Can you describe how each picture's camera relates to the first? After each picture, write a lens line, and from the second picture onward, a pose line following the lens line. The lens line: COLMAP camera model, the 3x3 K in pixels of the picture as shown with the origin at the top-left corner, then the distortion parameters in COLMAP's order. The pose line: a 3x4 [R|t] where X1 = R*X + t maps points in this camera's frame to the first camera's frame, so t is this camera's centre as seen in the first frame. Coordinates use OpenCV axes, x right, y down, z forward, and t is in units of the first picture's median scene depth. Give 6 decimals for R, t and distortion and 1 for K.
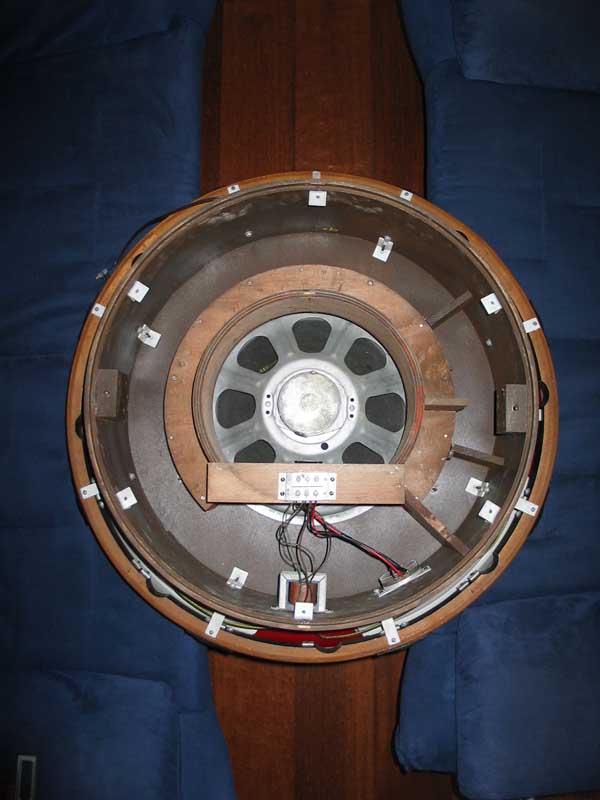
lens RADIAL K [[805.0, 0, 300.0], [0, 805.0, 400.0], [0, 0, 1]] dist [-0.202370, -0.000617]
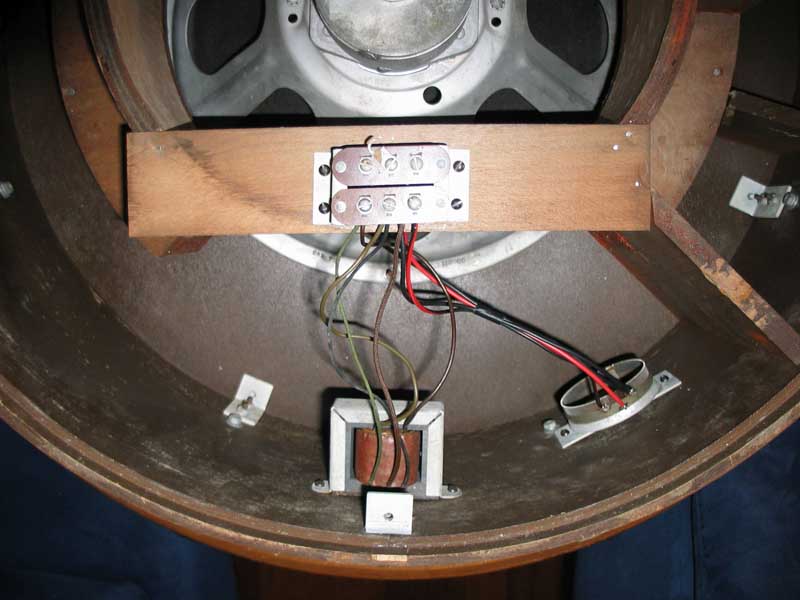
lens RADIAL K [[805.0, 0, 400.0], [0, 805.0, 300.0], [0, 0, 1]] dist [-0.202370, -0.000617]
pose [[0.999711, -0.022776, 0.007752, 0.008846], [0.020759, 0.979442, 0.200655, 0.081048], [-0.012163, -0.200436, 0.979631, 0.600125]]
